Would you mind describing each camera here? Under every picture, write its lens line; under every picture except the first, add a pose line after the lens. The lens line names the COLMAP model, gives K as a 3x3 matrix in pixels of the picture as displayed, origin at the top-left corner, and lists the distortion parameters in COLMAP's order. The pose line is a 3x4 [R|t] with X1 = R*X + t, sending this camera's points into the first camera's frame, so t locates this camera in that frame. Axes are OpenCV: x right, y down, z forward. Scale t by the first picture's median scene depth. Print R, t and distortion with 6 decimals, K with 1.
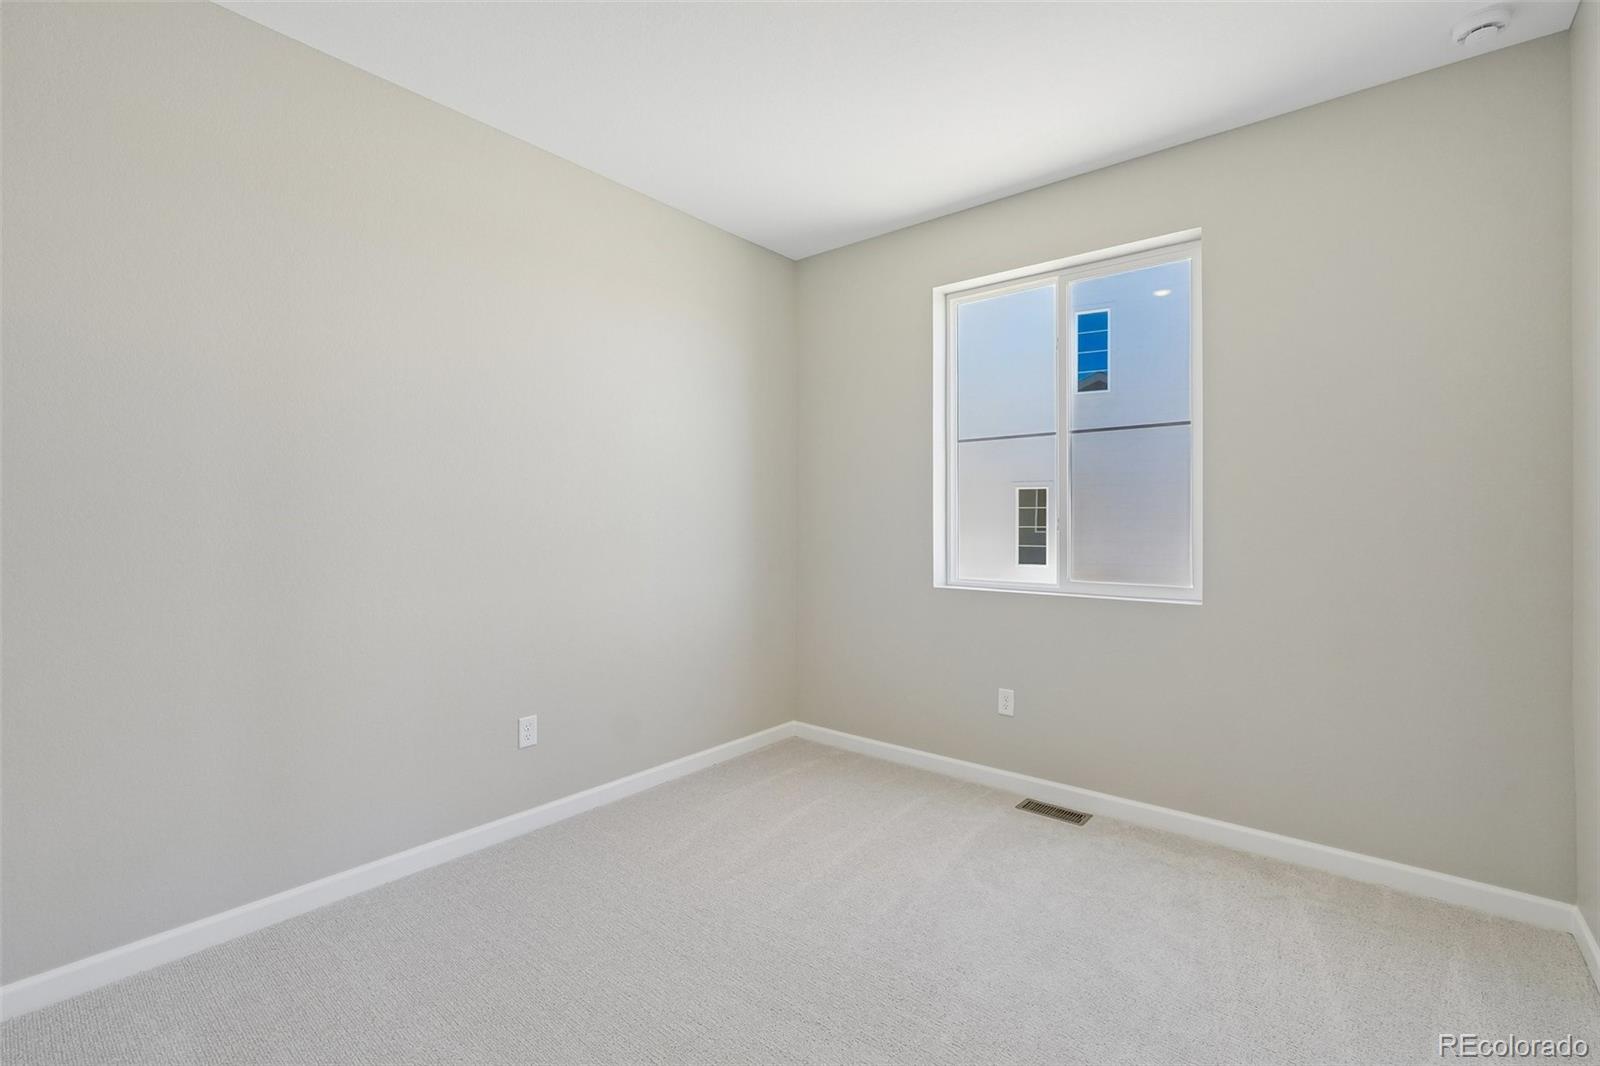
lens RADIAL K [[687.1, 0, 808.5], [0, 687.1, 538.7], [0, 0, 1]] dist [0.001291, 0.000307]
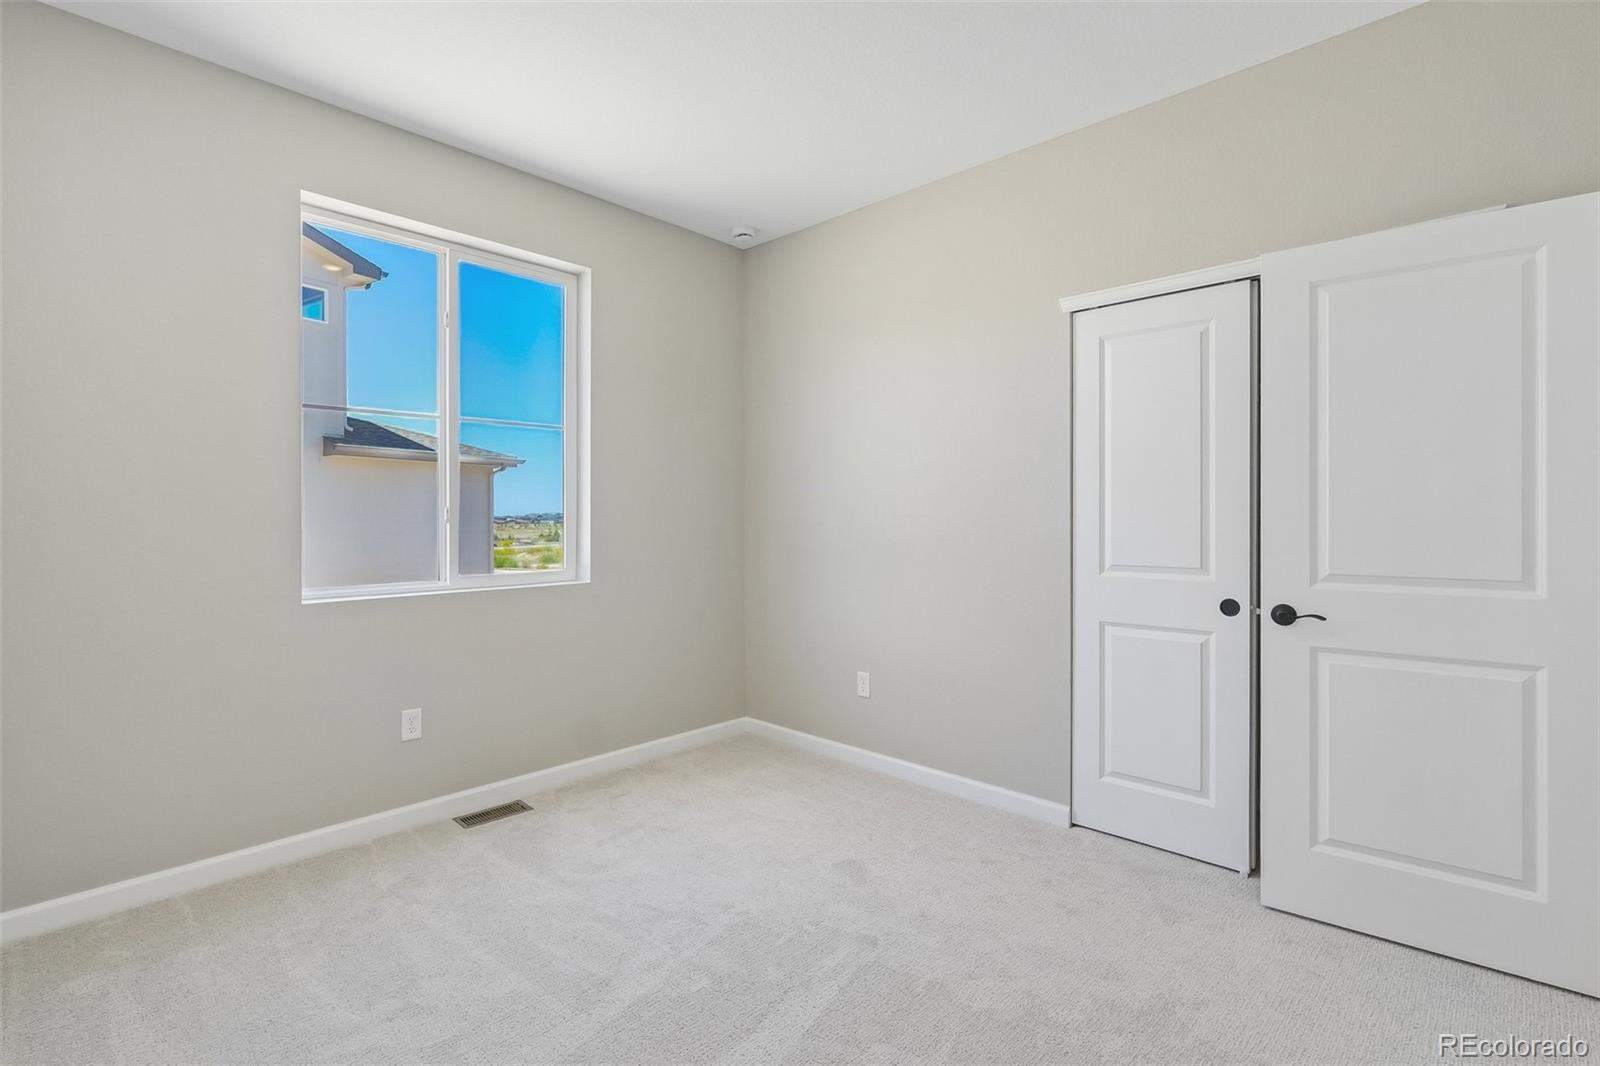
lens RADIAL K [[687.1, 0, 802.7], [0, 687.1, 530.7], [0, 0, 1]] dist [0.001291, 0.000307]
pose [[0.129564, -0.026032, 0.991229, -0.556054], [0.026609, 0.999387, 0.022769, -0.010782], [-0.991214, 0.023425, 0.130177, 0.455288]]
